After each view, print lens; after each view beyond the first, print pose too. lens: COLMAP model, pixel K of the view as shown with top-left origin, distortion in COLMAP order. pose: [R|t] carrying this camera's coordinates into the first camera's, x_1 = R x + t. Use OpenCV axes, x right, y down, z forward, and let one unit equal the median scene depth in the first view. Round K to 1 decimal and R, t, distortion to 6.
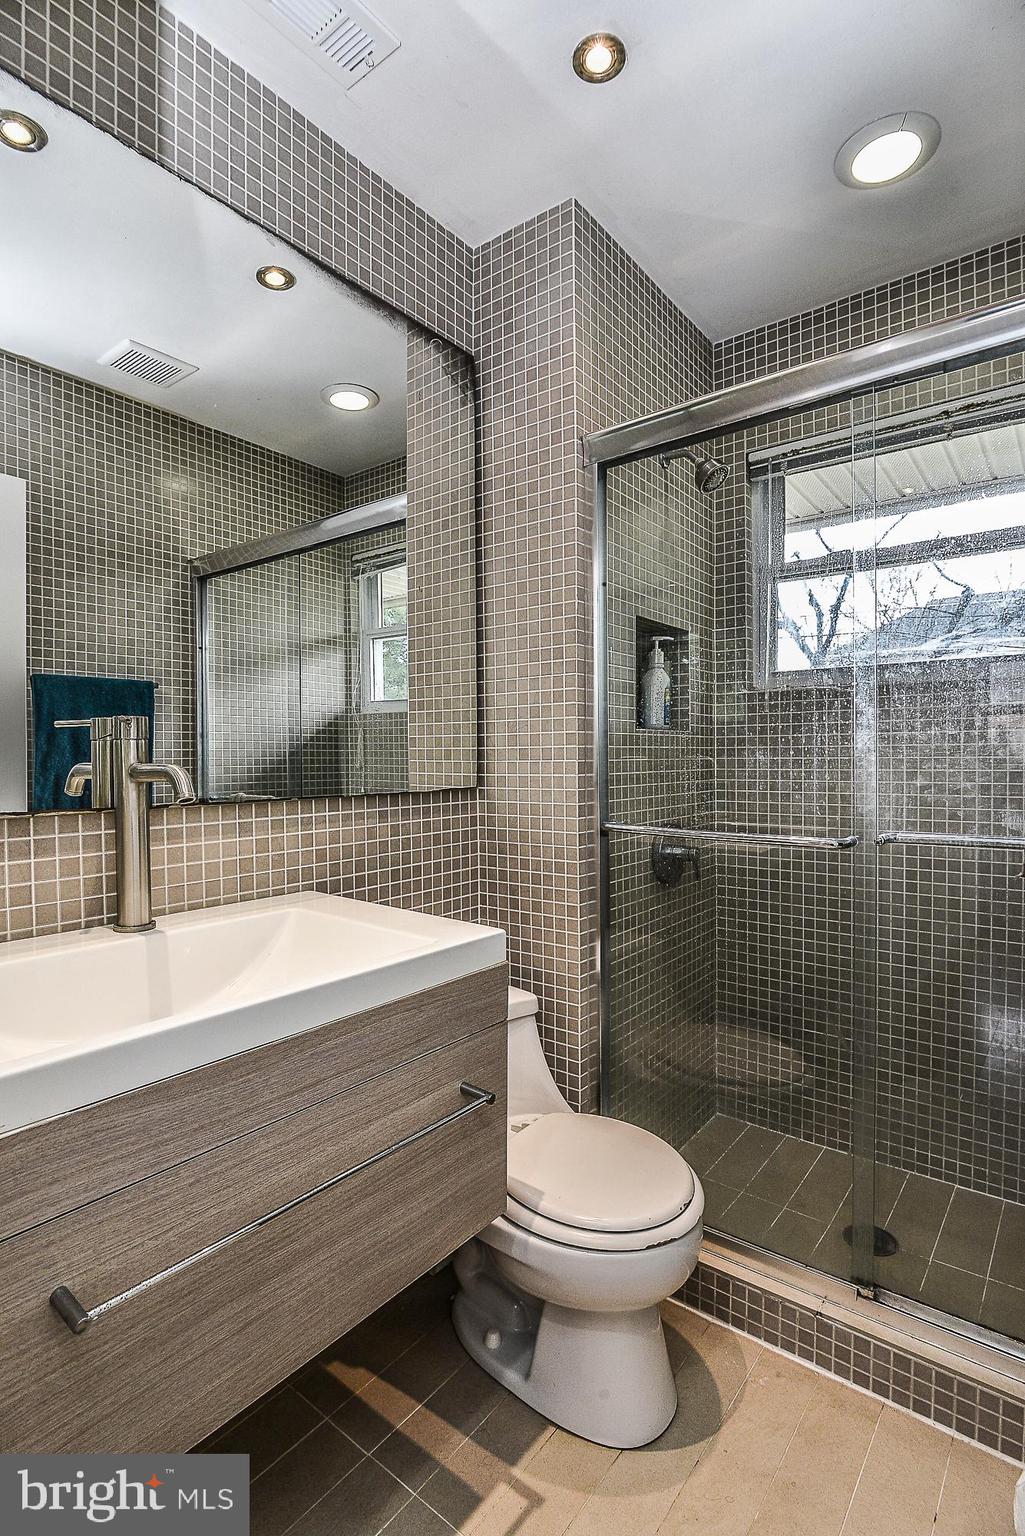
lens RADIAL K [[753.0, 0, 506.1], [0, 753.0, 762.4], [0, 0, 1]] dist [-0.017714, -0.000561]
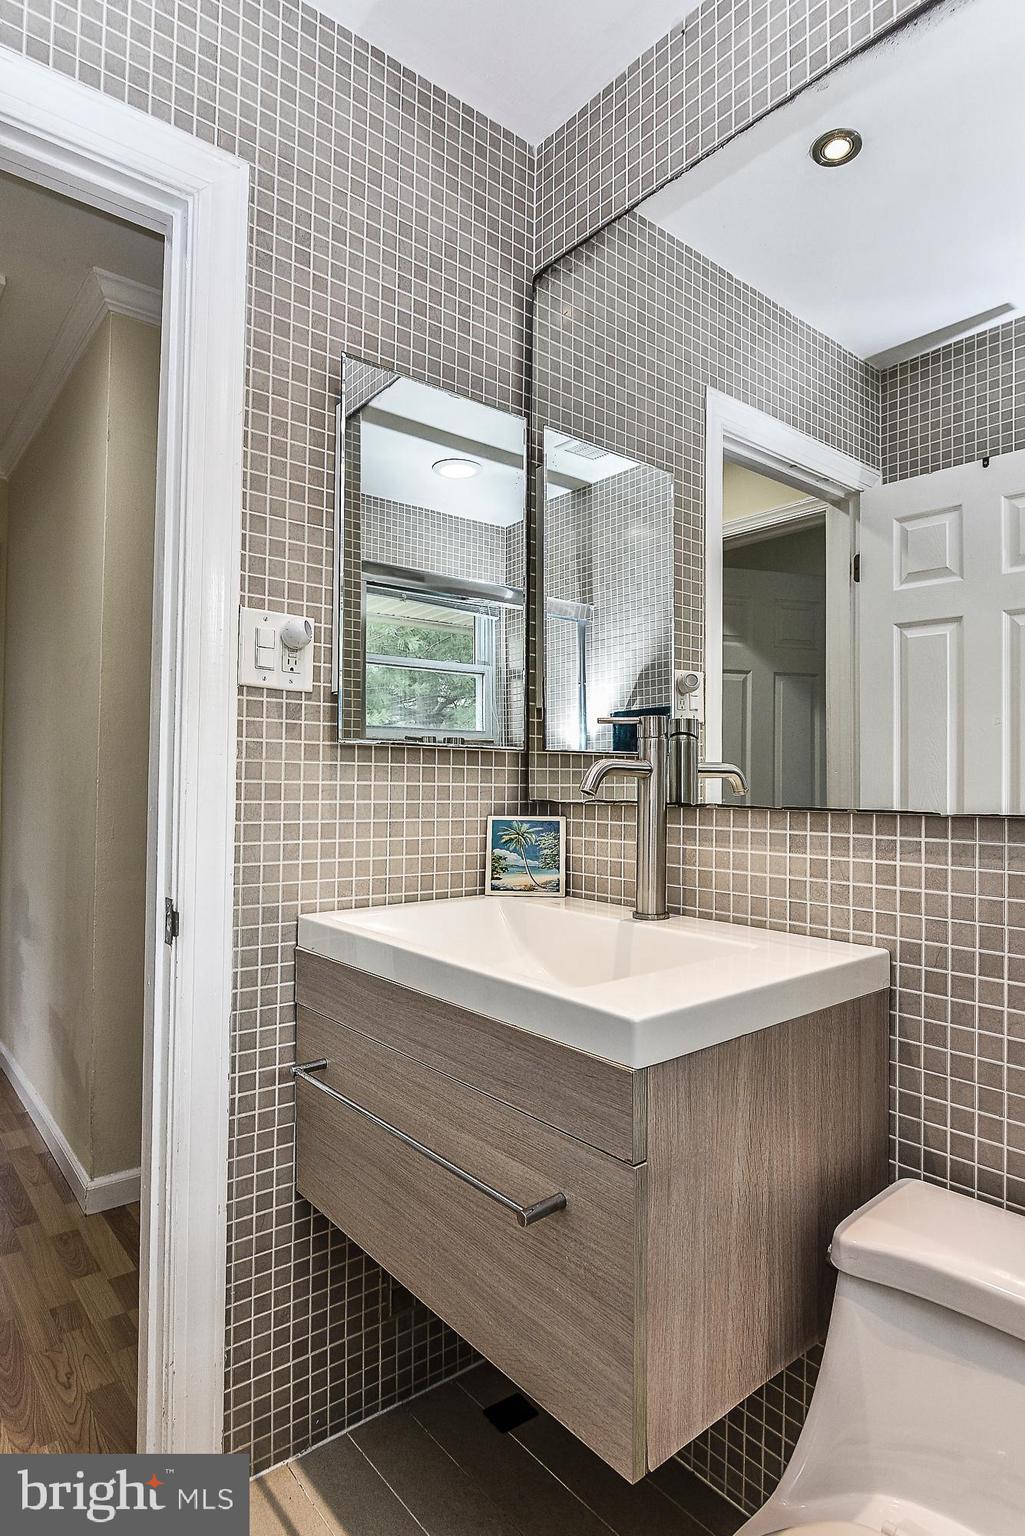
lens RADIAL K [[829.7, 0, 506.0], [0, 829.7, 771.7], [0, 0, 1]] dist [-0.010522, -0.000115]
pose [[-0.212303, -0.012344, -0.977126, 0.603669], [-0.018832, 0.999786, -0.008539, 0.026874], [0.977022, 0.016588, -0.212490, 0.917387]]
